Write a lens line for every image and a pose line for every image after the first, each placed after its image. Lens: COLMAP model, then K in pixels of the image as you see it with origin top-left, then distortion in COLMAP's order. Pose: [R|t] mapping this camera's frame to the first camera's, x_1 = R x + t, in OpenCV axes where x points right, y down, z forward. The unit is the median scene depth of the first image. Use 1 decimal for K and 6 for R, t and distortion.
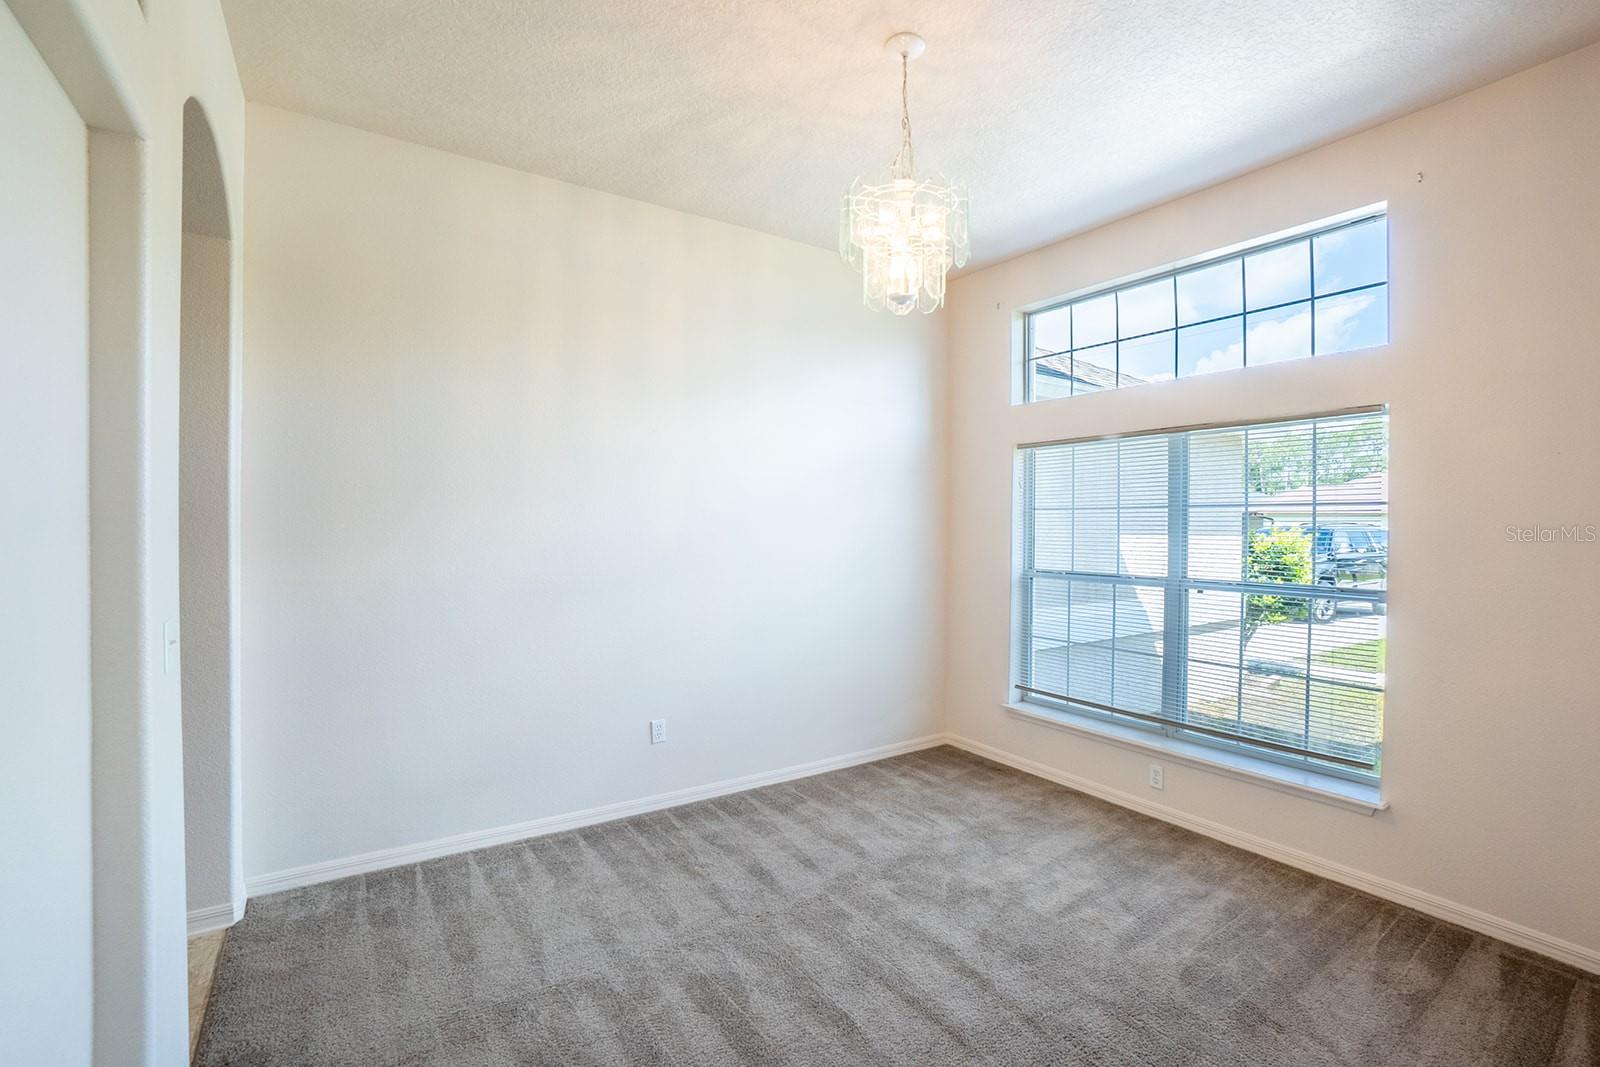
lens RADIAL K [[710.8, 0, 798.0], [0, 710.8, 530.9], [0, 0, 1]] dist [-0.062473, 0.022326]
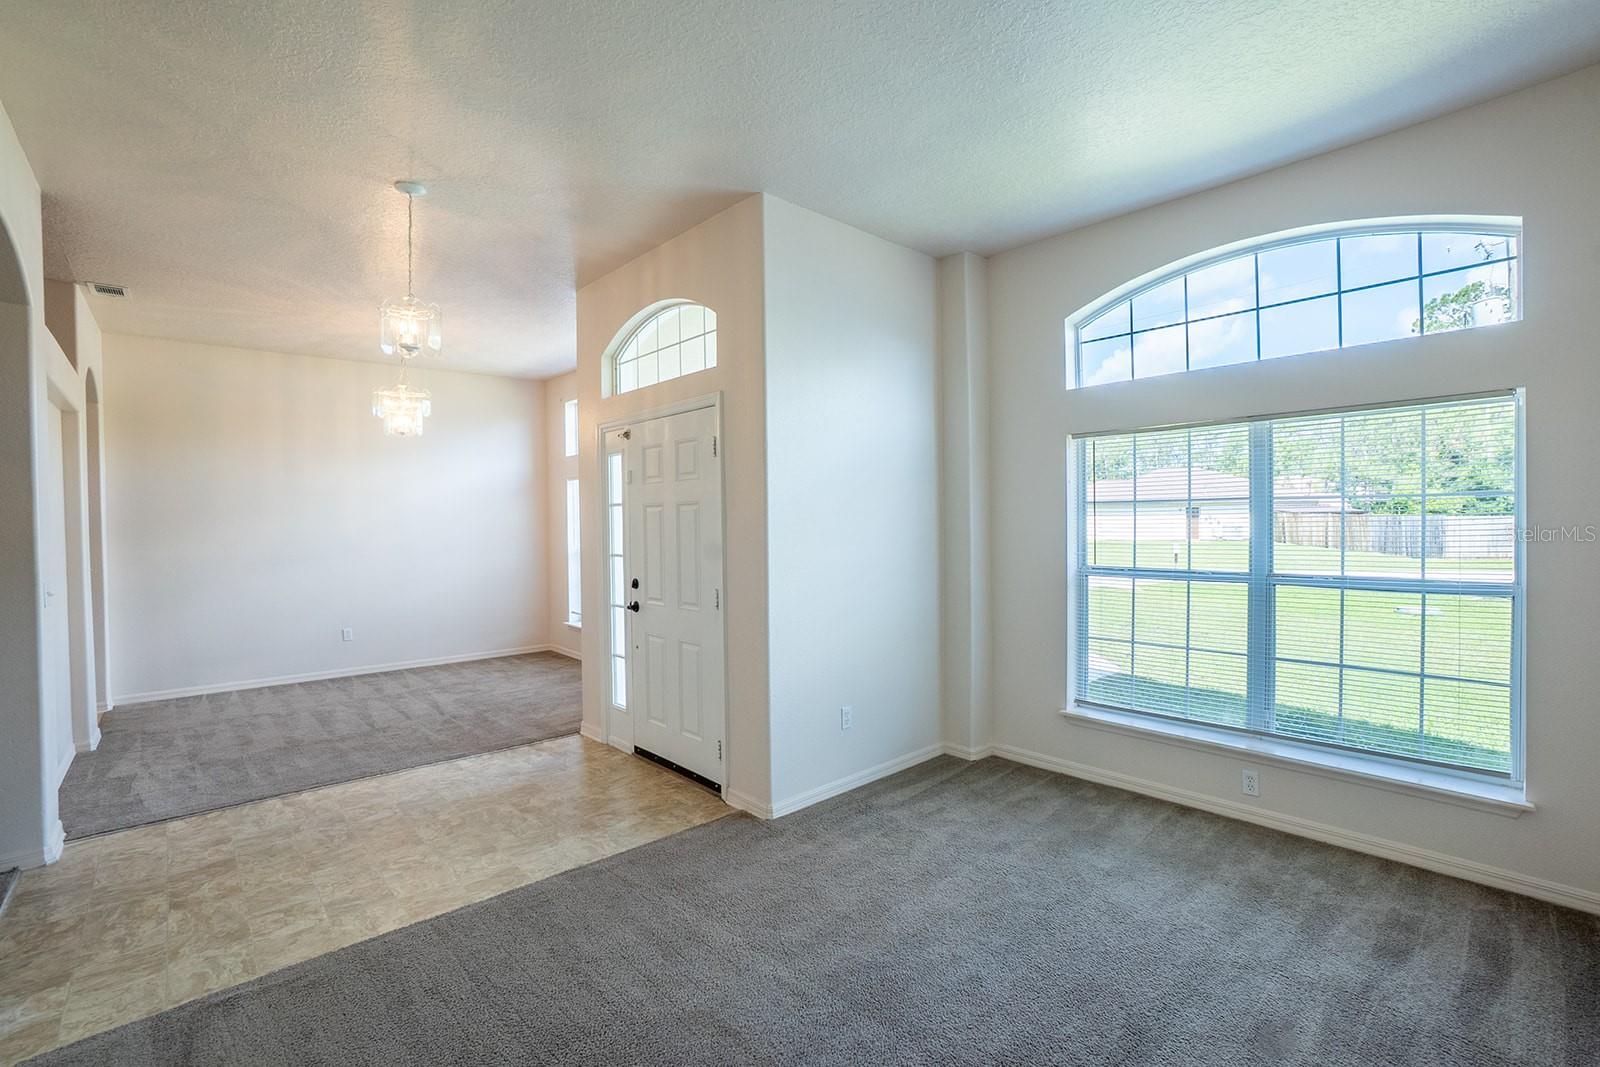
lens RADIAL K [[710.8, 0, 798.0], [0, 710.8, 530.9], [0, 0, 1]] dist [-0.062473, 0.022326]
pose [[0.989149, -0.022021, 0.145259, 0.806260], [0.021157, 0.999748, 0.007489, 0.015831], [-0.145388, -0.004335, 0.989365, -1.124920]]
